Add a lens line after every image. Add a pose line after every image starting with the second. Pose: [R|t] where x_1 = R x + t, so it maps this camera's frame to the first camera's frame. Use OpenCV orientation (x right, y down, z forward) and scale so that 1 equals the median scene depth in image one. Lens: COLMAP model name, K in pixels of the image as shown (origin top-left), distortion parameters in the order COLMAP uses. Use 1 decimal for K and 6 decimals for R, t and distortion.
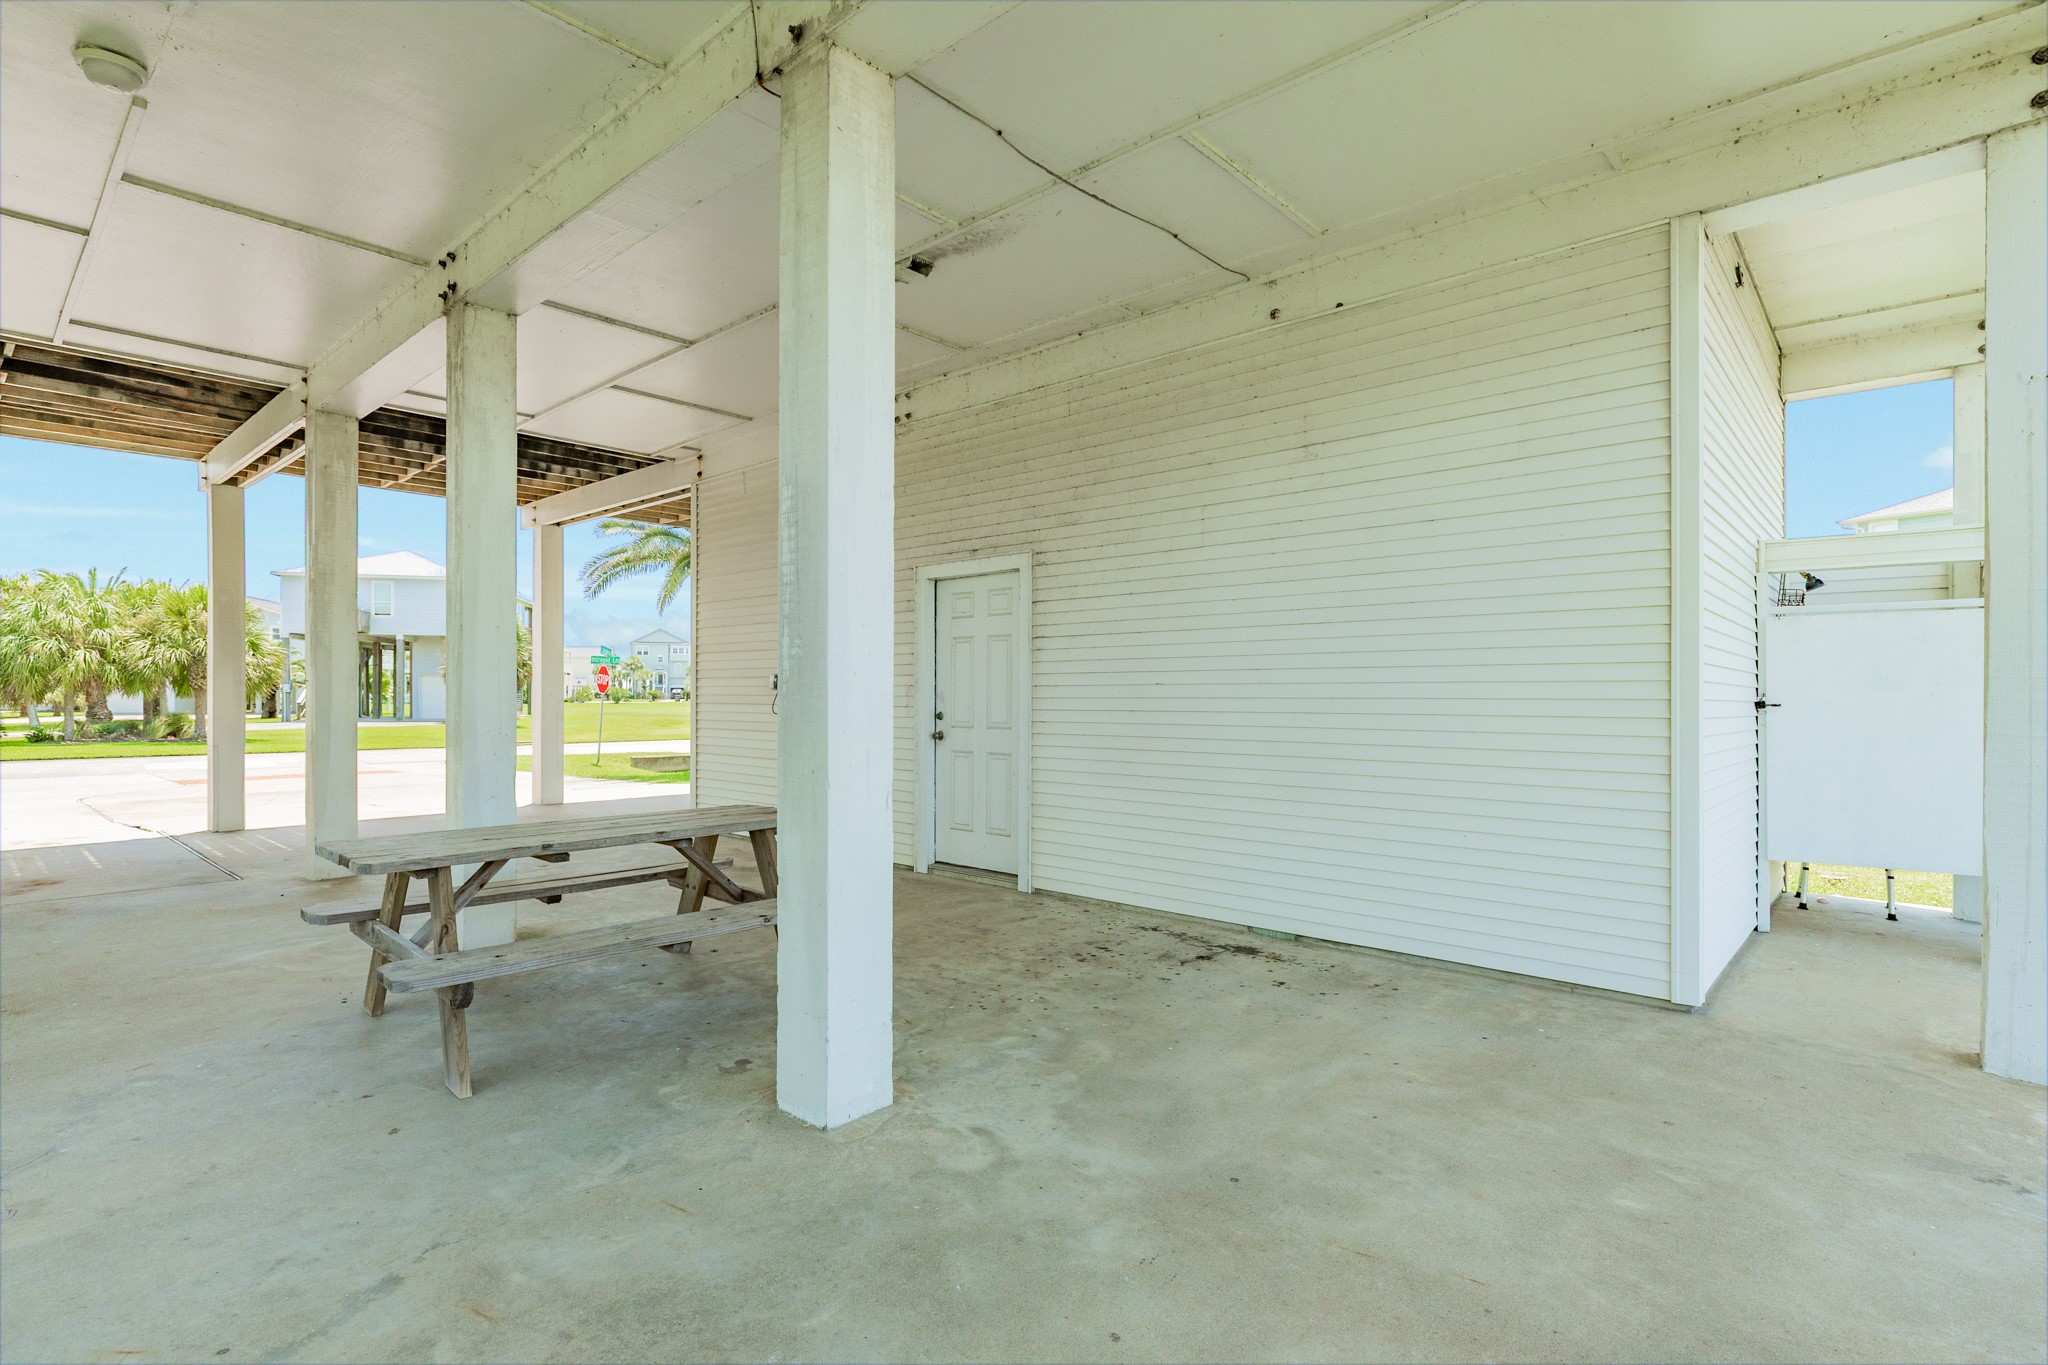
lens RADIAL K [[1026.2, 0, 1022.0], [0, 1026.2, 687.6], [0, 0, 1]] dist [-0.002235, -0.001120]
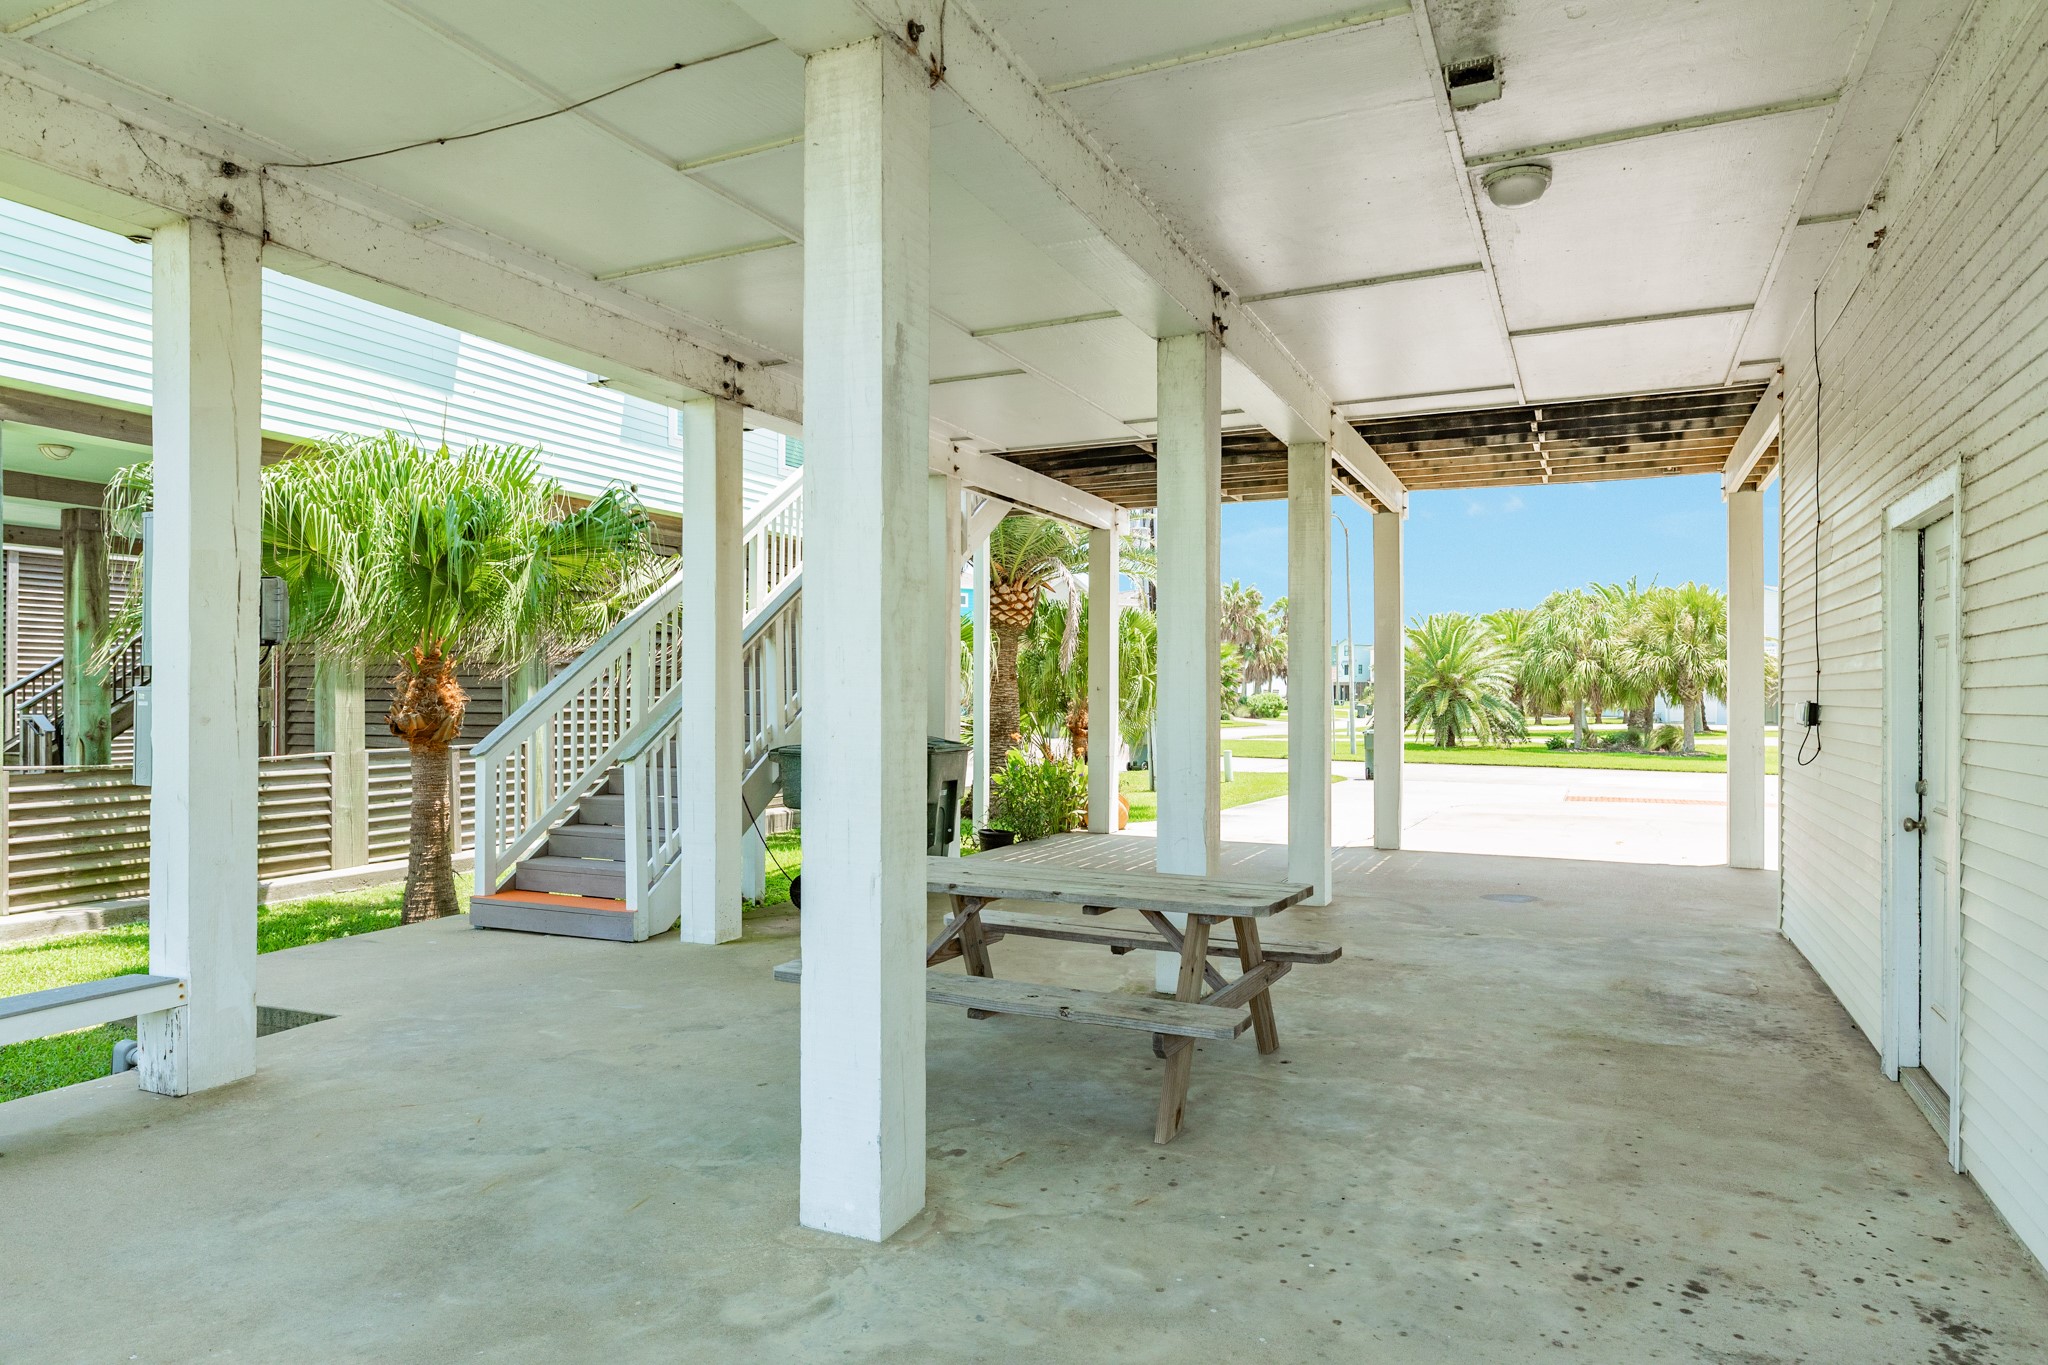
lens RADIAL K [[1249.6, 0, 1018.4], [0, 1249.6, 685.9], [0, 0, 1]] dist [0.005336, -0.000338]
pose [[0.264683, -0.004555, -0.964325, 0.662352], [0.001949, 0.999989, -0.004189, -0.037225], [0.964334, -0.000771, 0.264689, 0.611804]]
